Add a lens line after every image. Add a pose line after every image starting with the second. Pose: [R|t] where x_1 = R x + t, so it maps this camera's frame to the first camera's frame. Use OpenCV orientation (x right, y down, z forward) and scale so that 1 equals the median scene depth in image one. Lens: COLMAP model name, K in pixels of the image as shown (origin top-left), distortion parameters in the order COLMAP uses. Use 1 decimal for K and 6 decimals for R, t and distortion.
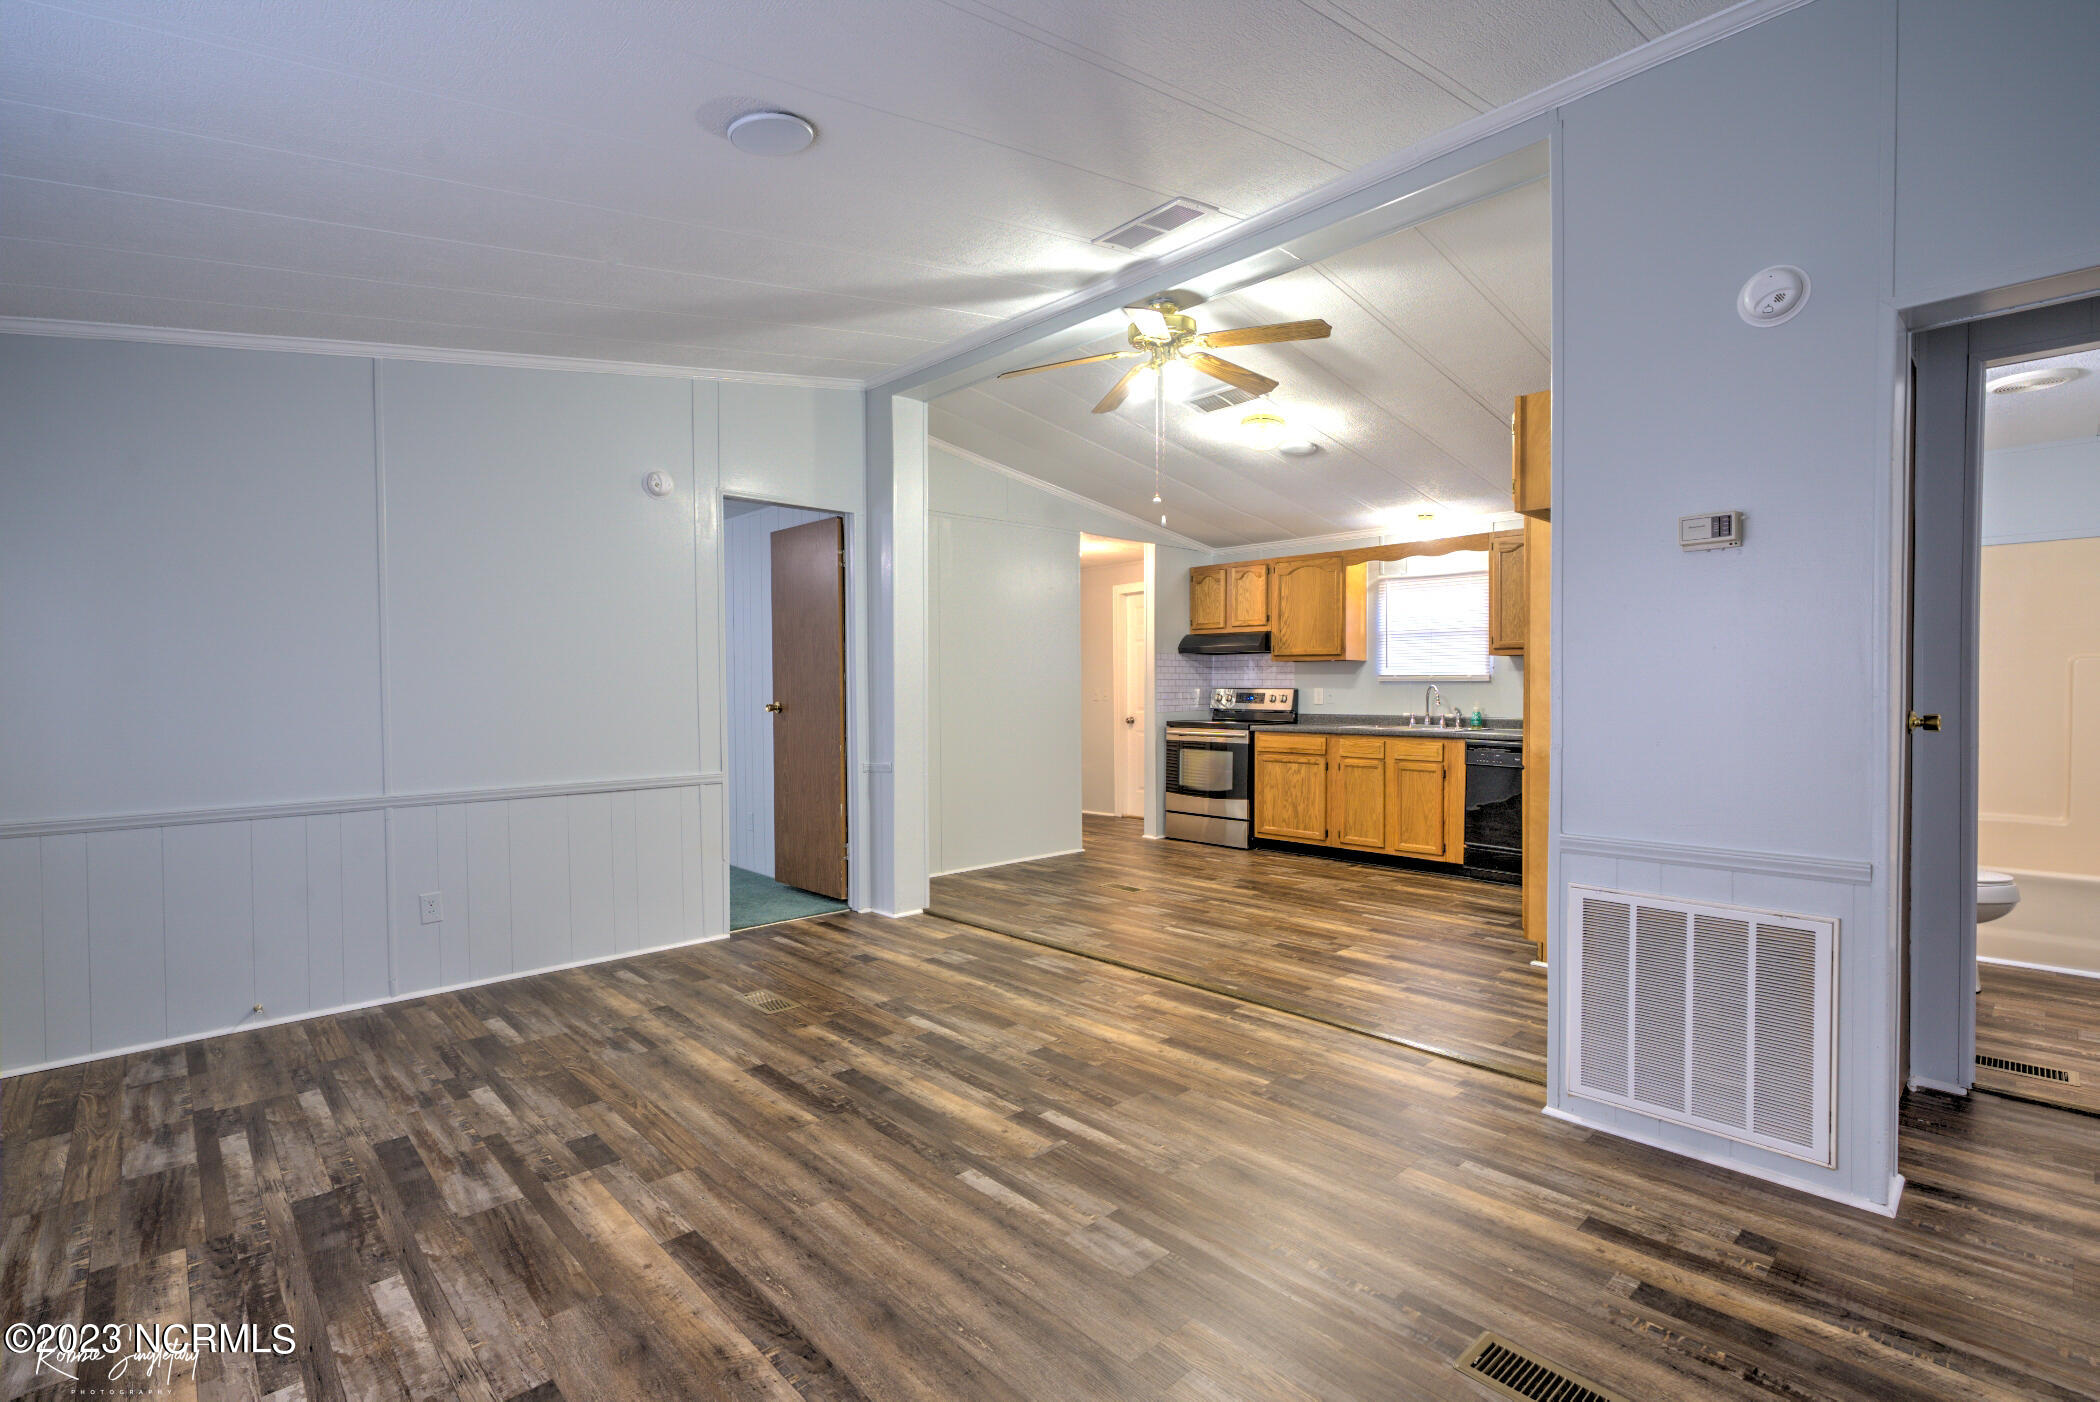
lens RADIAL K [[954.5, 0, 1054.6], [0, 954.5, 699.9], [0, 0, 1]] dist [-0.002739, -0.000194]
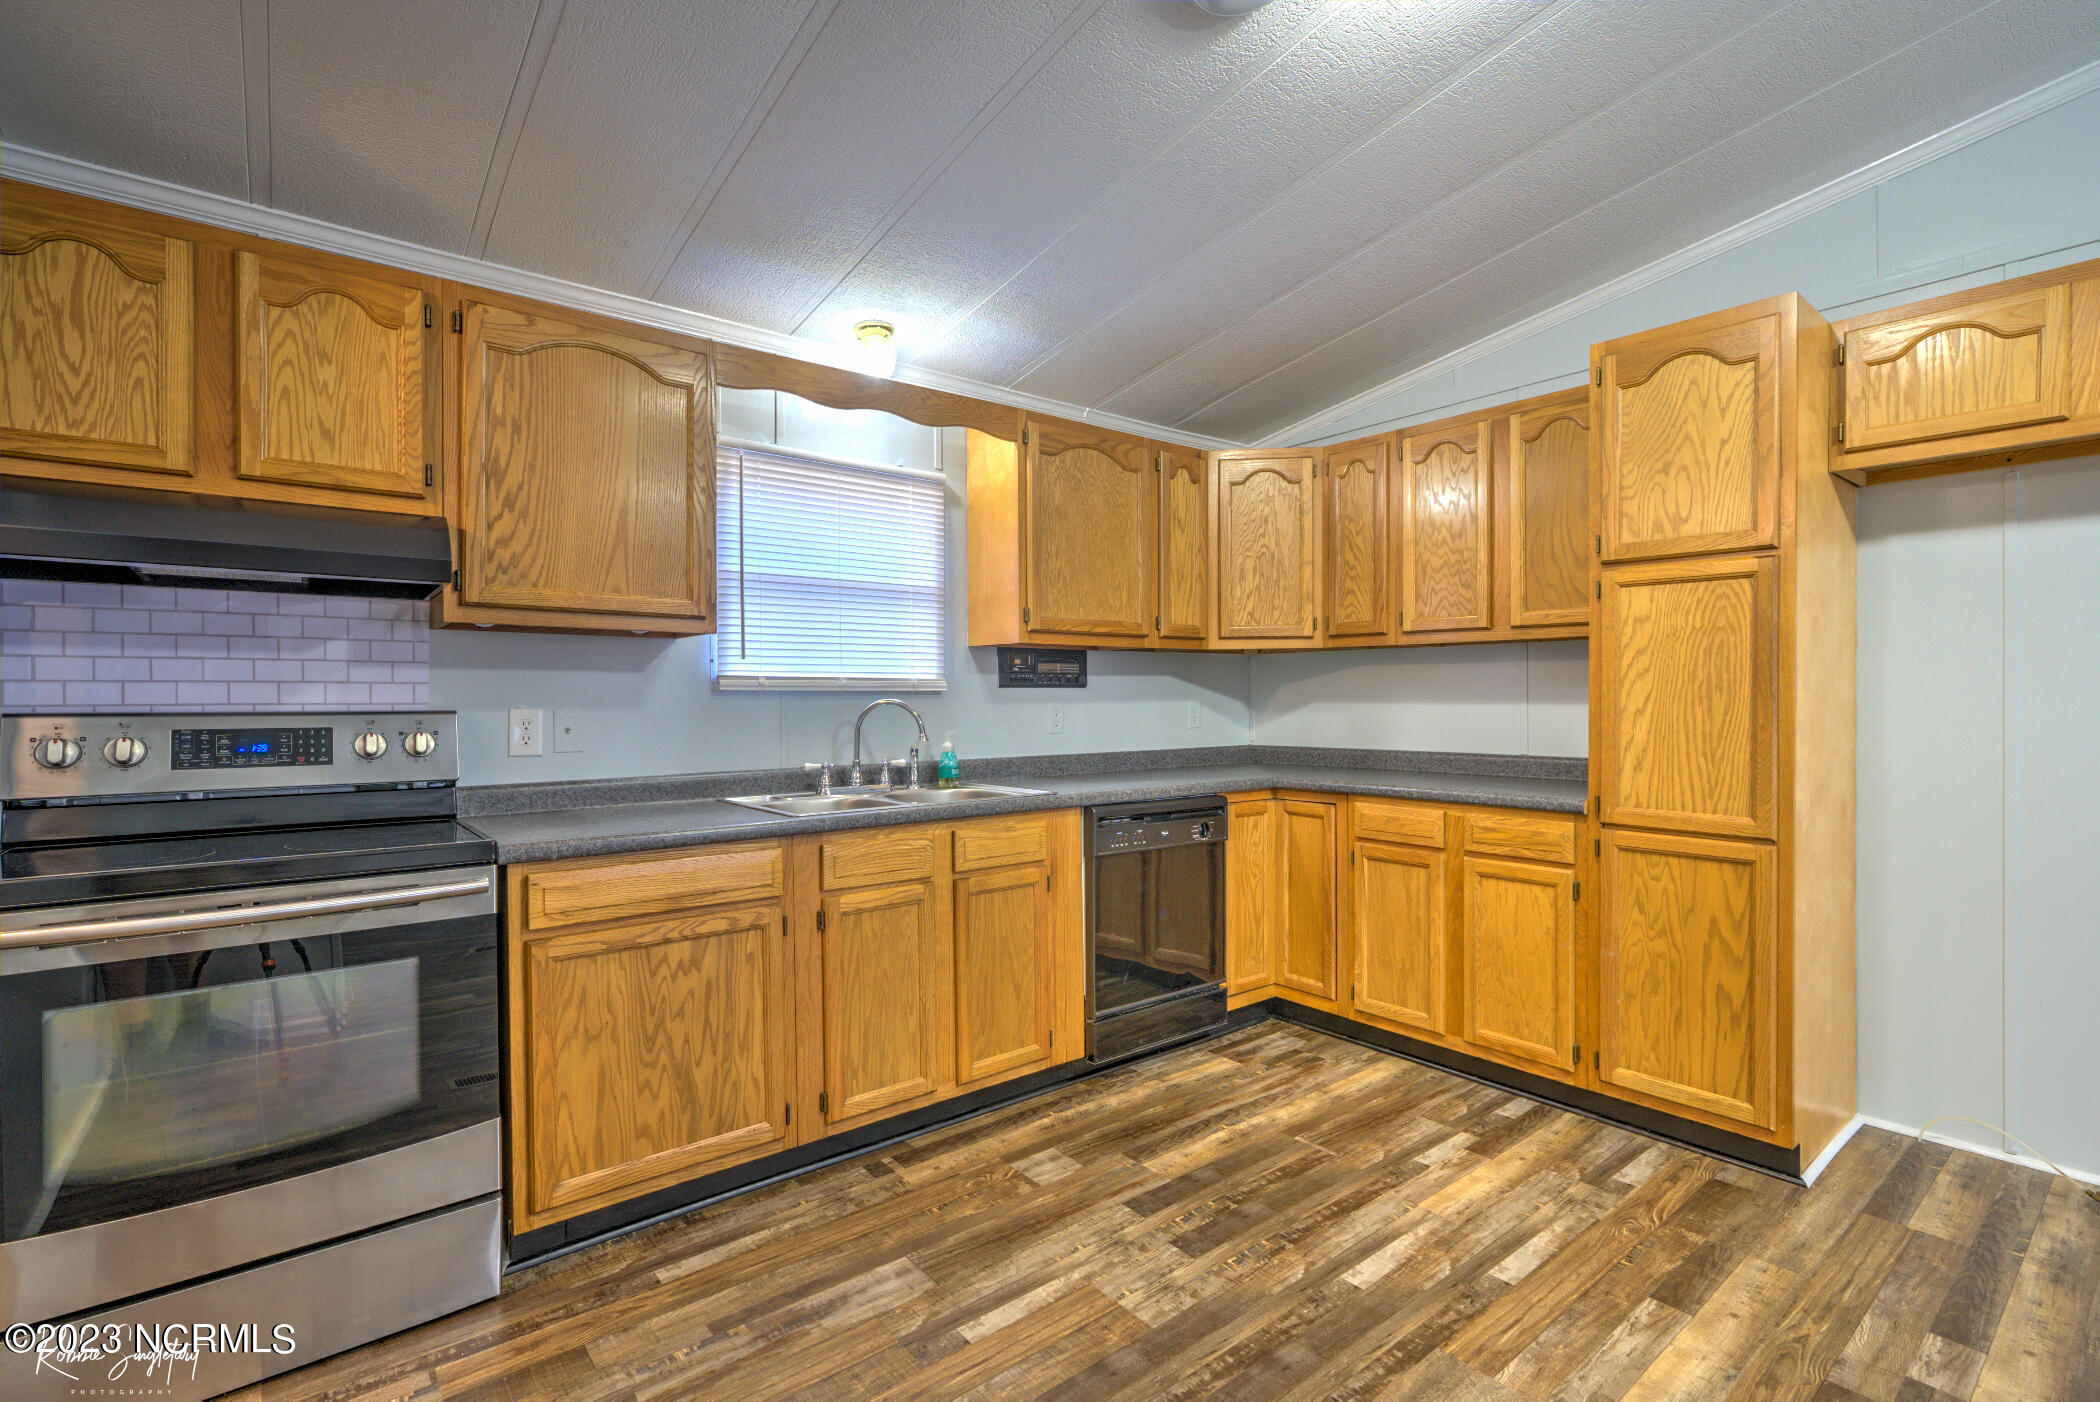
lens RADIAL K [[954.5, 0, 1056.0], [0, 954.5, 696.7], [0, 0, 1]] dist [-0.002739, -0.000194]
pose [[0.079368, 0.004001, 0.996837, -0.060606], [0.020597, 0.999772, -0.005653, -0.011814], [-0.996633, 0.020981, 0.079268, 0.845583]]
